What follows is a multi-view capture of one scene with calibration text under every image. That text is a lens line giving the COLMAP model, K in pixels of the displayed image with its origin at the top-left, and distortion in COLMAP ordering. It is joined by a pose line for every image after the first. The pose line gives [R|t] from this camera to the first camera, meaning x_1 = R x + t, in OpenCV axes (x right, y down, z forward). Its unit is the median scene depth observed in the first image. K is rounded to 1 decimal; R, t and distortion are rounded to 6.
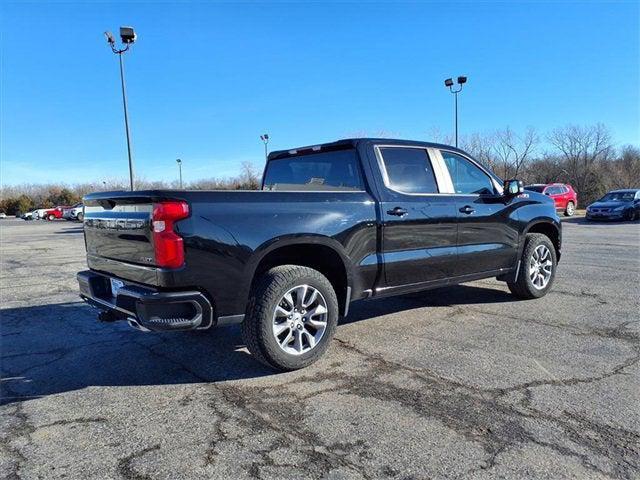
lens RADIAL K [[512.6, 0, 320.8], [0, 512.6, 256.7], [0, 0, 1]] dist [0.034558, -0.055111]
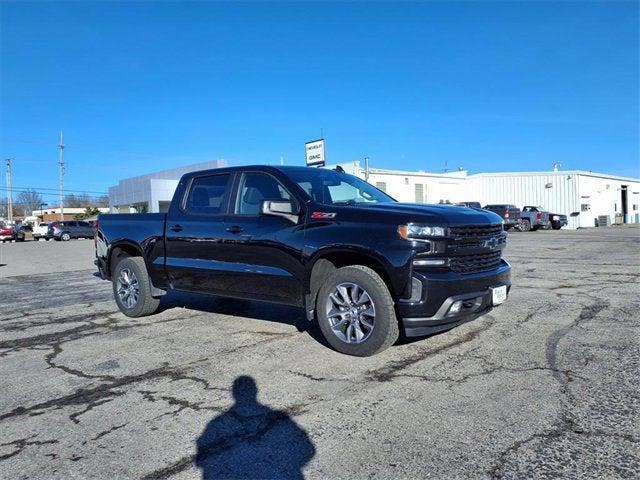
lens RADIAL K [[509.3, 0, 320.6], [0, 509.3, 260.2], [0, 0, 1]] dist [0.031001, -0.039205]
pose [[0.183419, 0.102367, -0.977690, 1.679650], [-0.085186, 0.992477, 0.087934, -0.171212], [0.979337, 0.067157, 0.190760, 1.236348]]
